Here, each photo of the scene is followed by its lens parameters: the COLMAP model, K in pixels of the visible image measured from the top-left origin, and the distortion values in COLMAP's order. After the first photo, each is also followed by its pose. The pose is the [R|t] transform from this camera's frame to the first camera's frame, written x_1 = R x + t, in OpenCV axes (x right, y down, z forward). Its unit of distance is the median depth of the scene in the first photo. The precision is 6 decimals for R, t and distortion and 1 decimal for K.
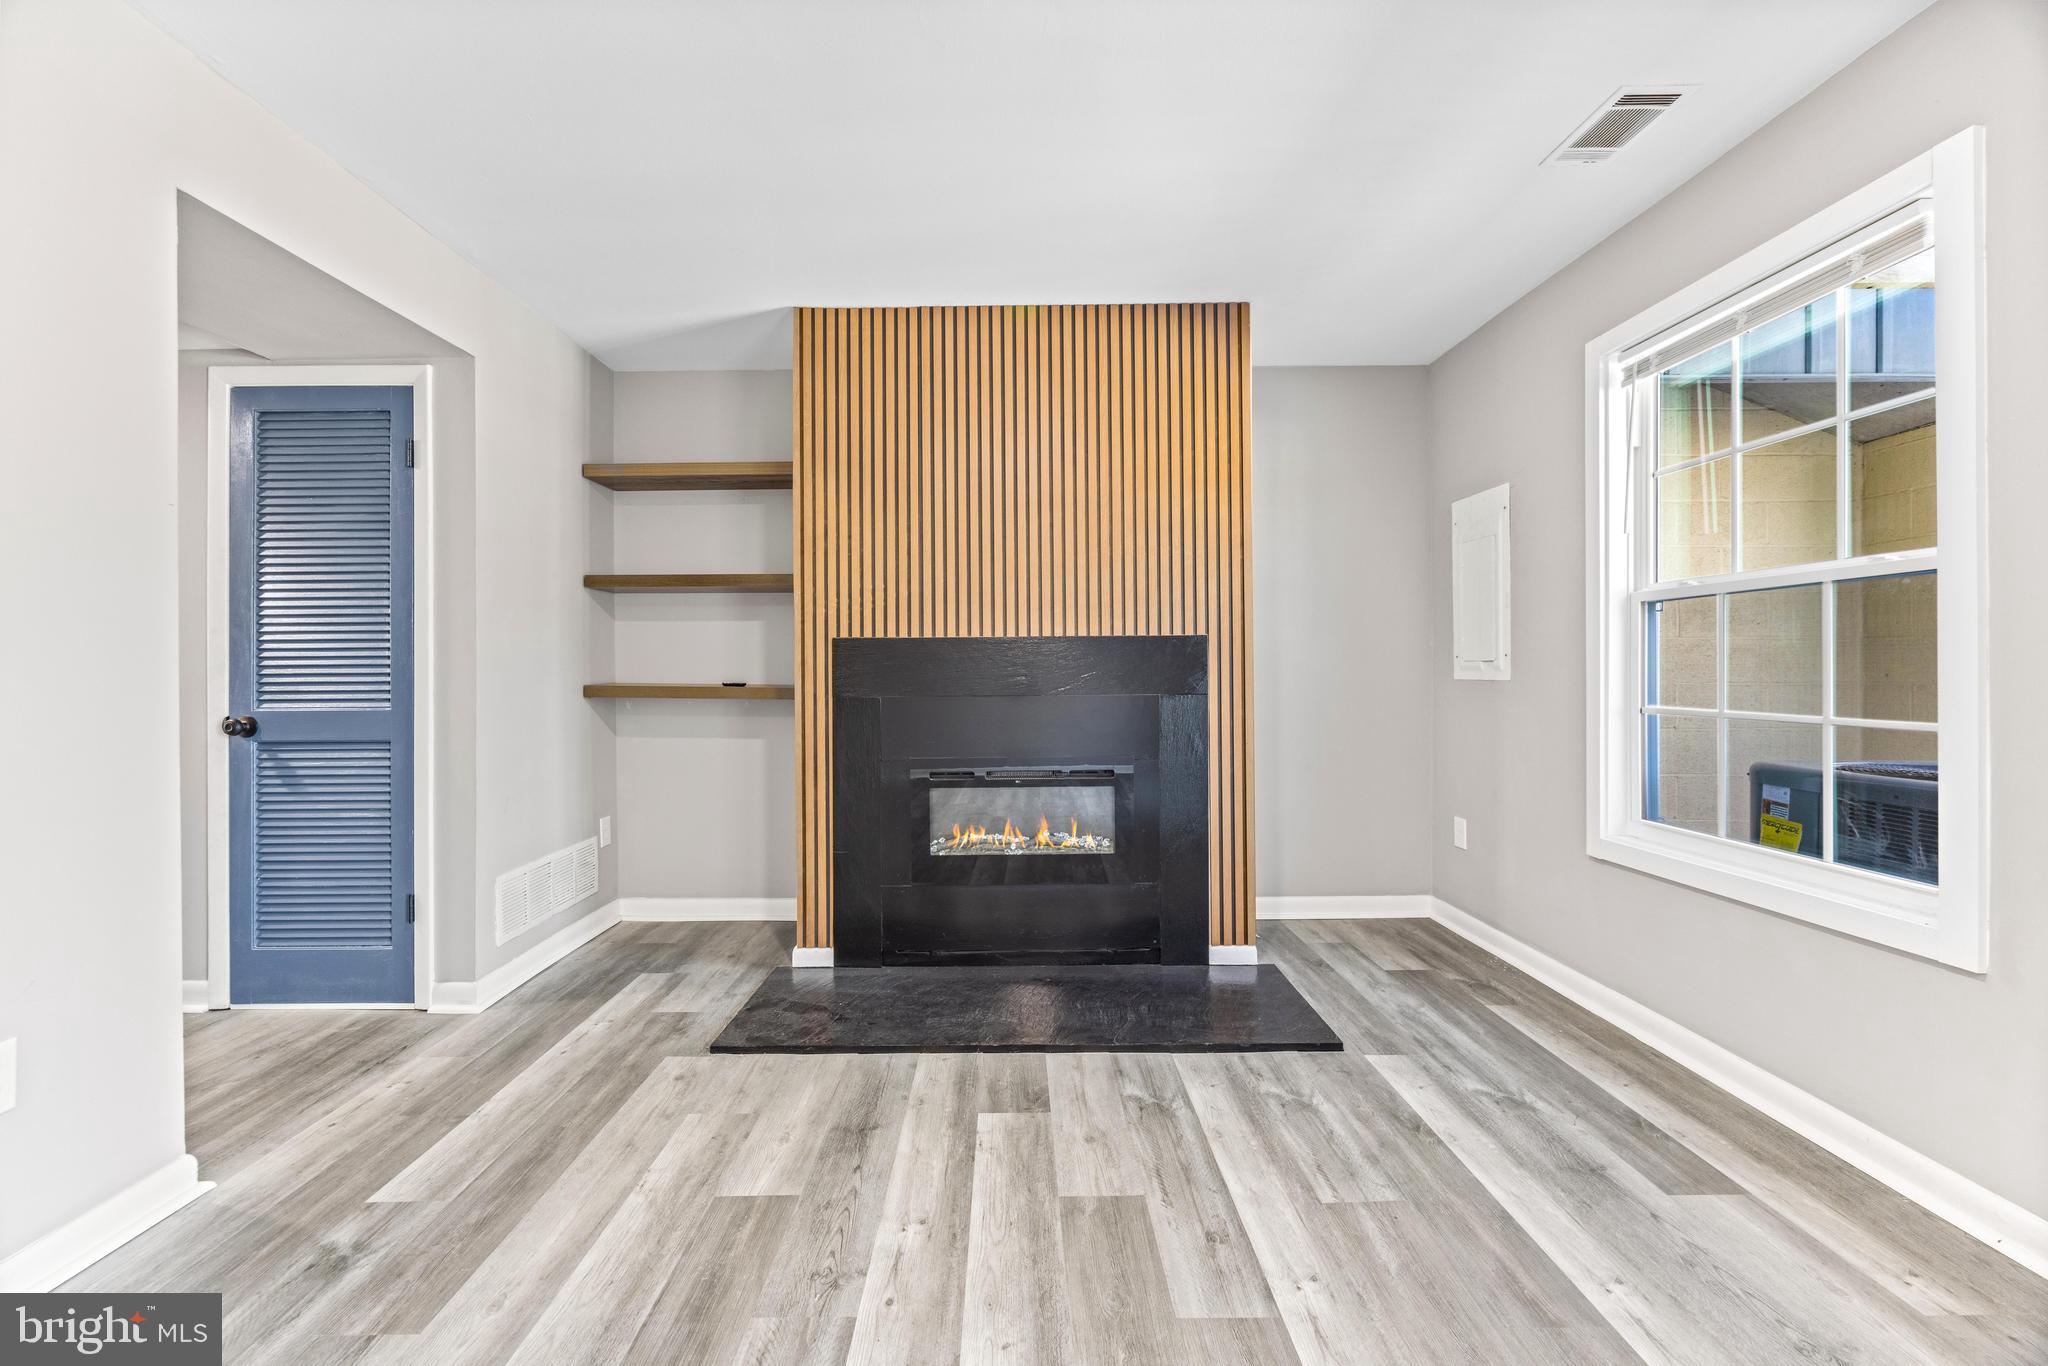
lens RADIAL K [[775.7, 0, 1021.6], [0, 775.7, 687.1], [0, 0, 1]] dist [-0.003111, -0.000221]
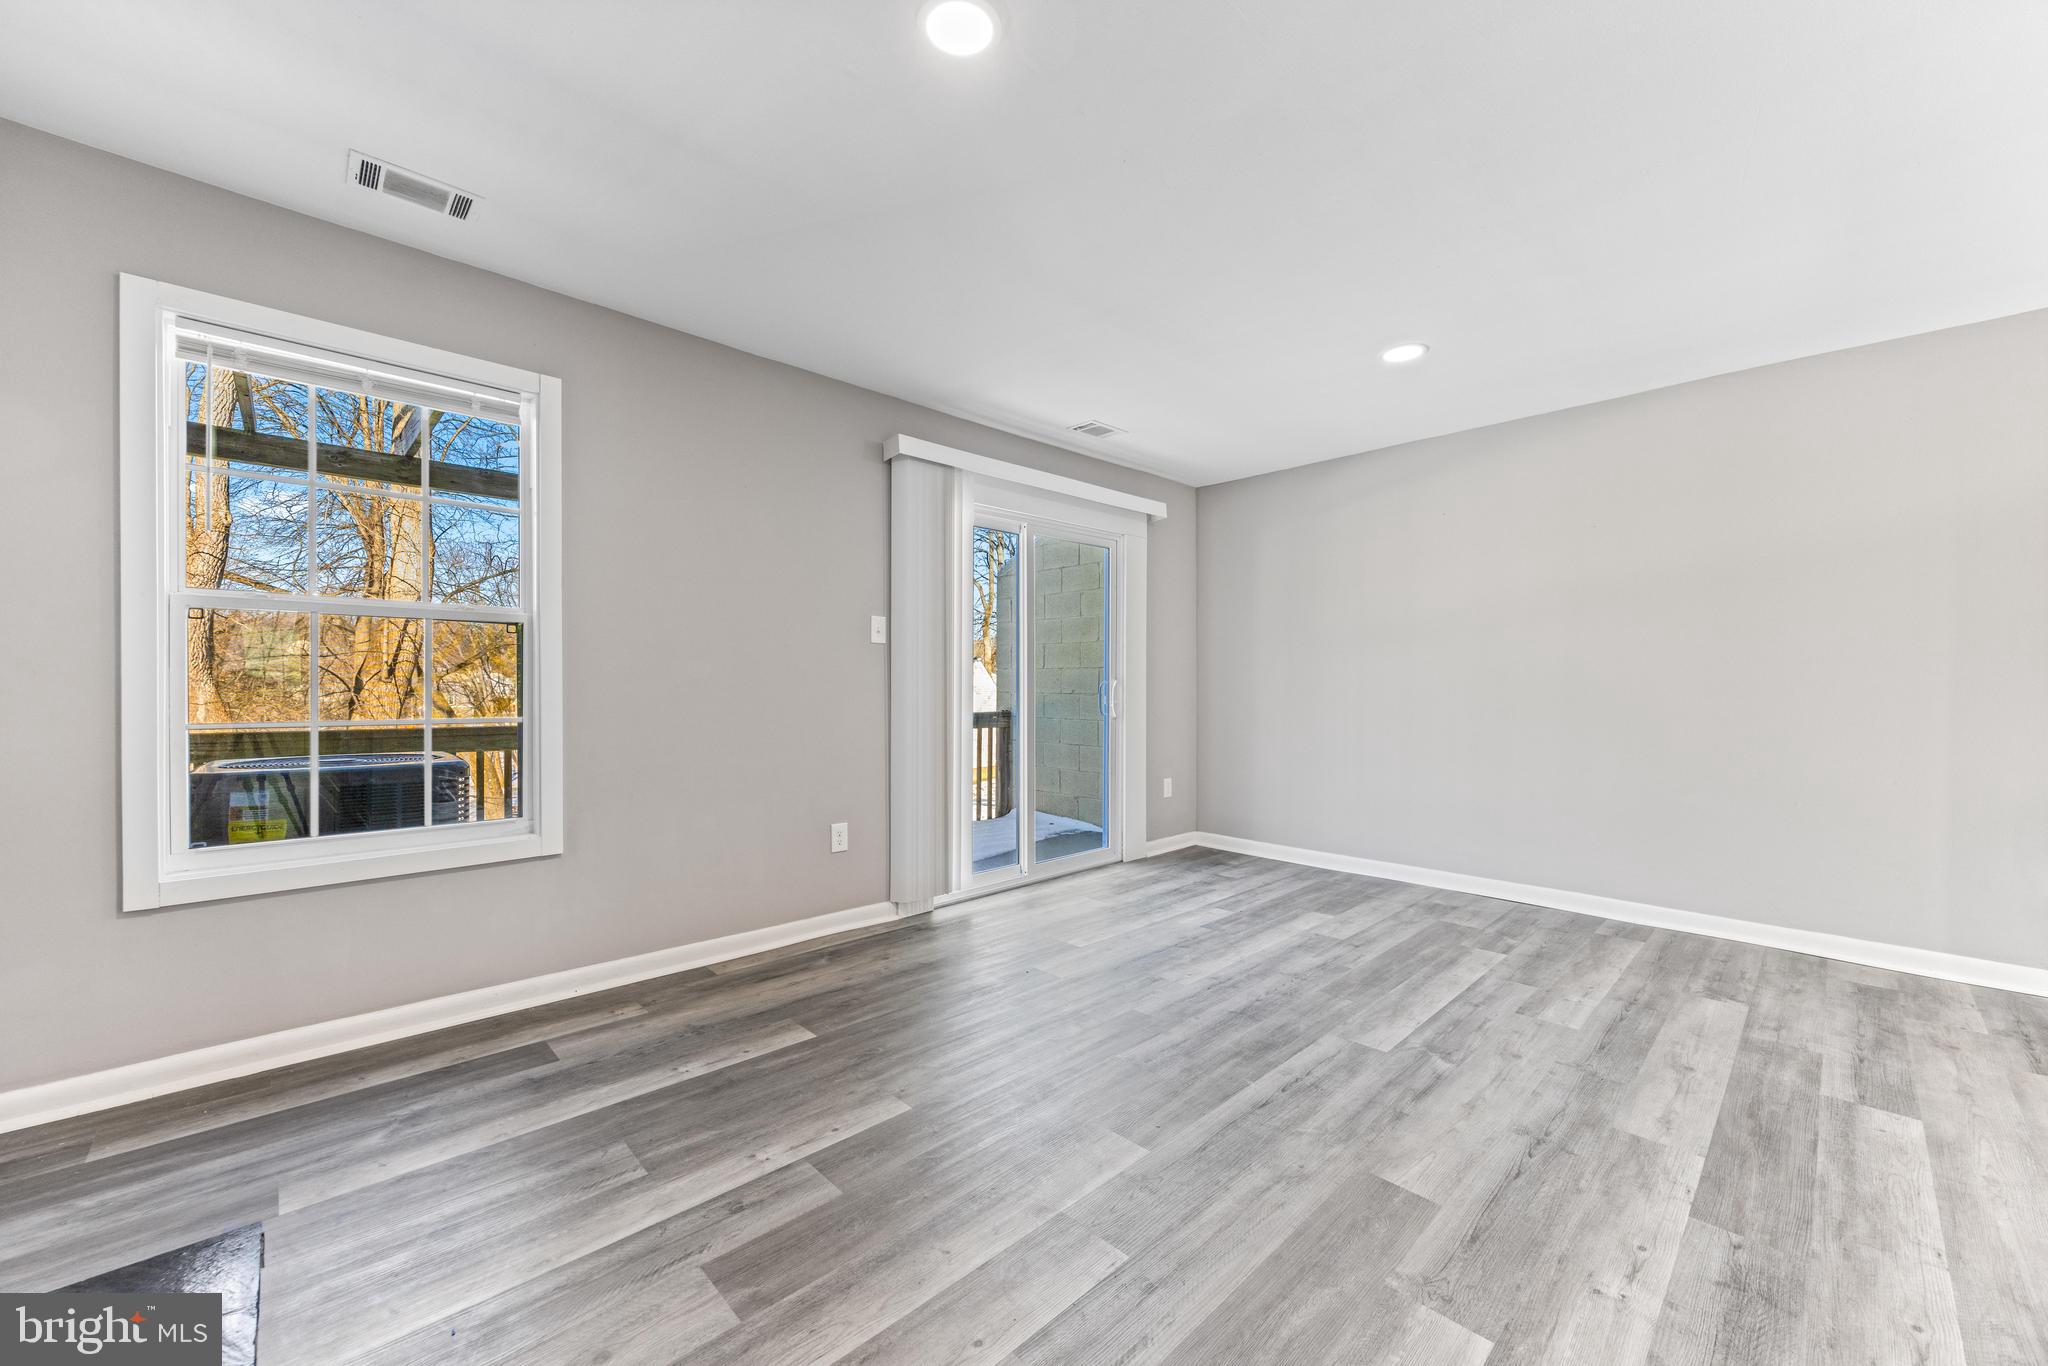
lens RADIAL K [[787.7, 0, 1021.8], [0, 787.7, 692.5], [0, 0, 1]] dist [-0.002790, 0.000059]
pose [[-0.681544, -0.004547, 0.731763, -0.511793], [0.011046, 0.999803, 0.016501, -0.013403], [-0.731694, 0.019329, -0.681360, 0.899288]]
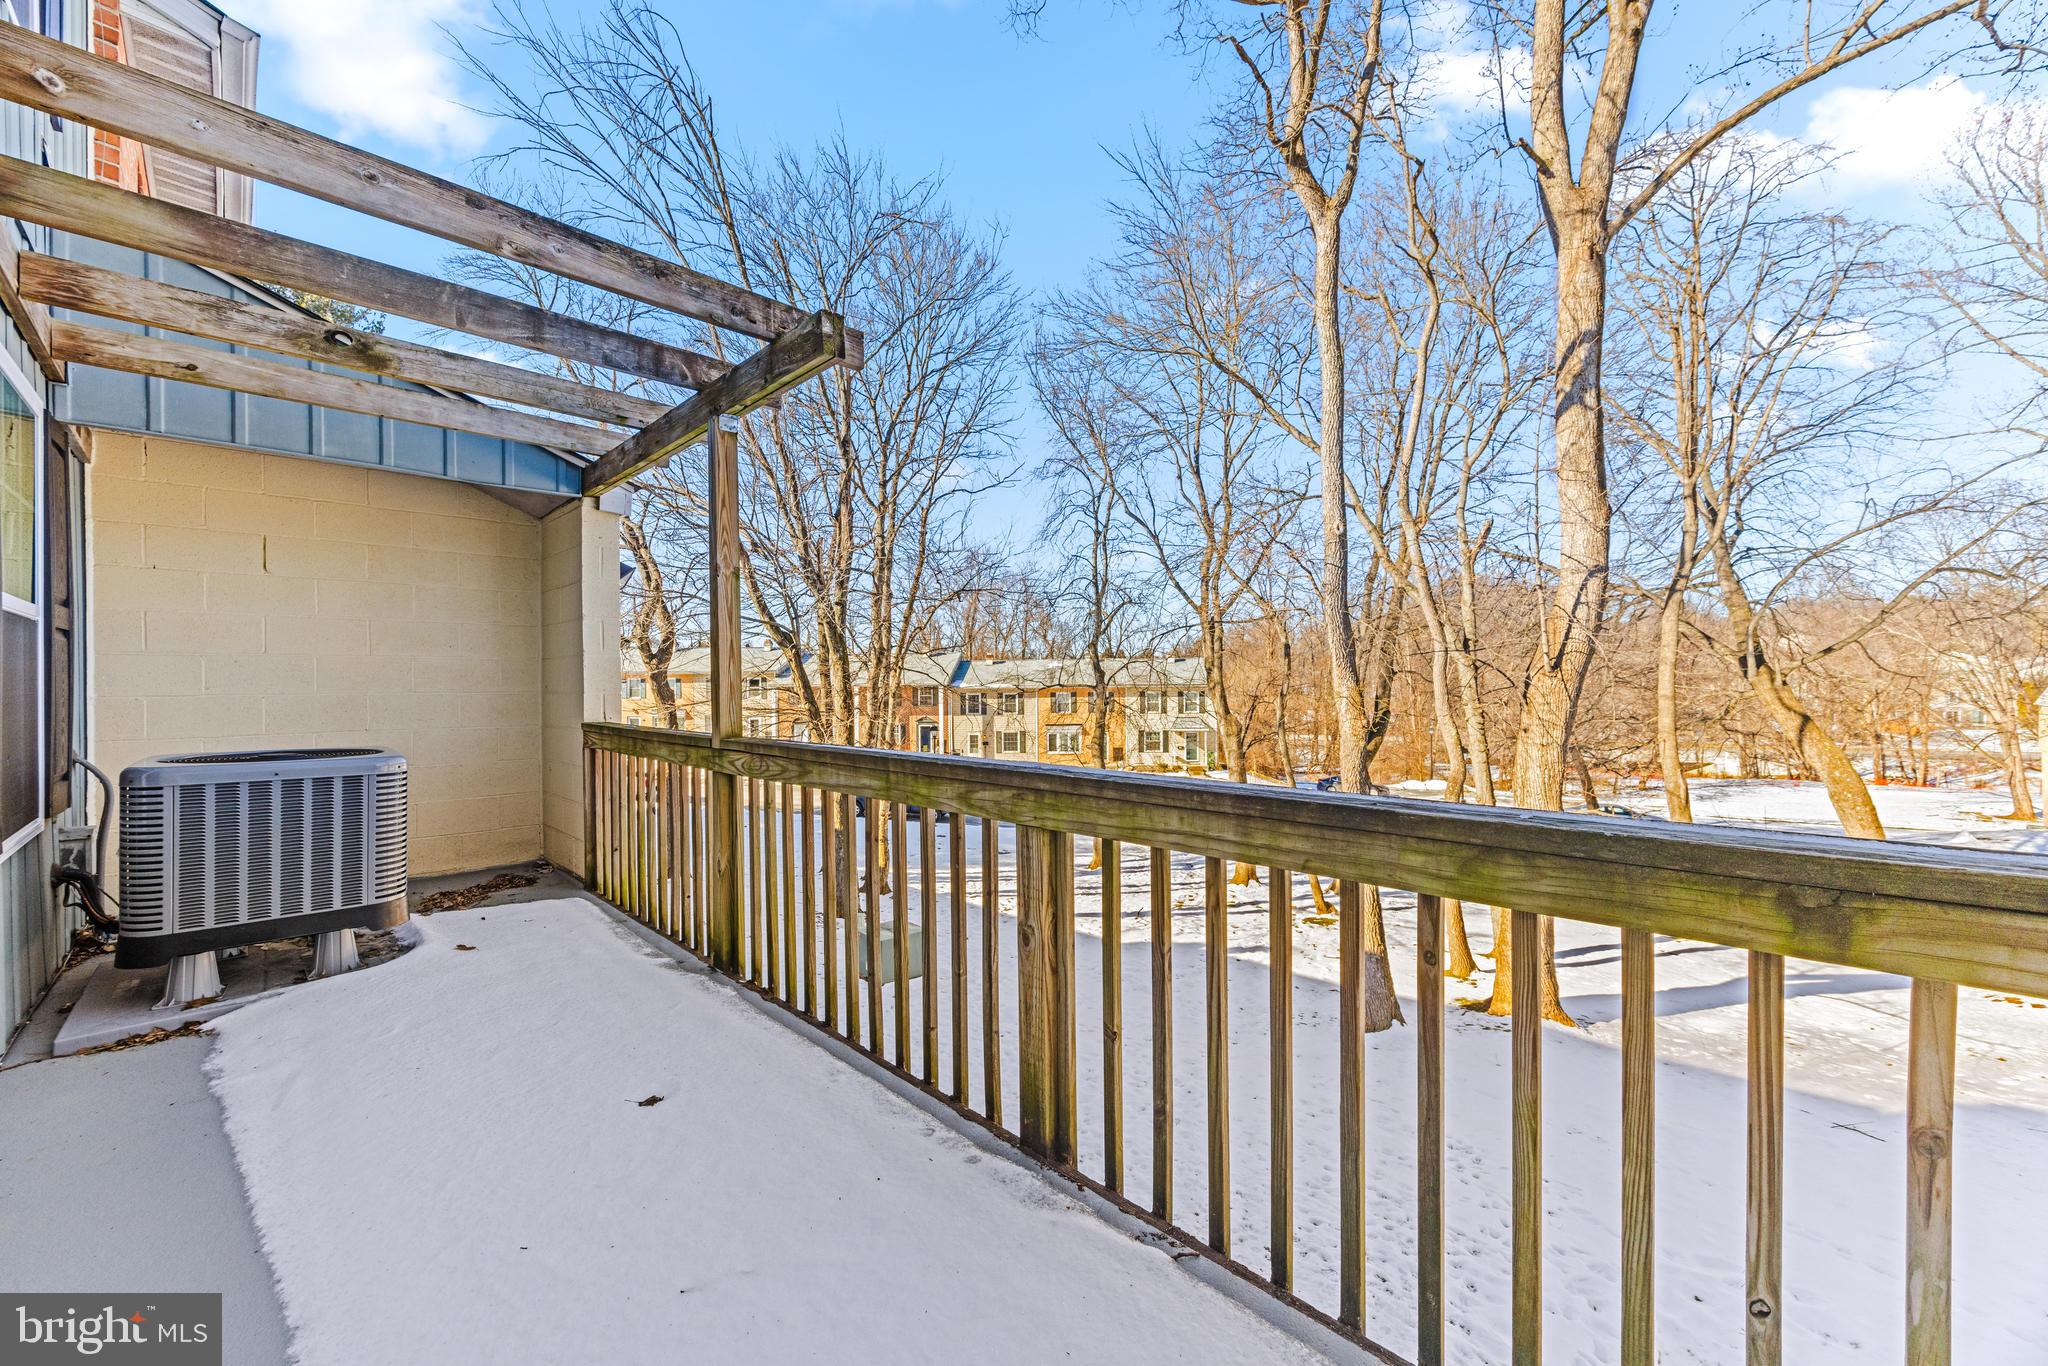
lens RADIAL K [[771.8, 0, 1023.4], [0, 771.8, 692.5], [0, 0, 1]] dist [-0.003654, -0.000106]
pose [[0.712581, -0.008794, 0.701535, 1.046199], [0.016823, 0.999848, -0.004555, 0.021527], [-0.701388, 0.015048, 0.712621, -0.837295]]
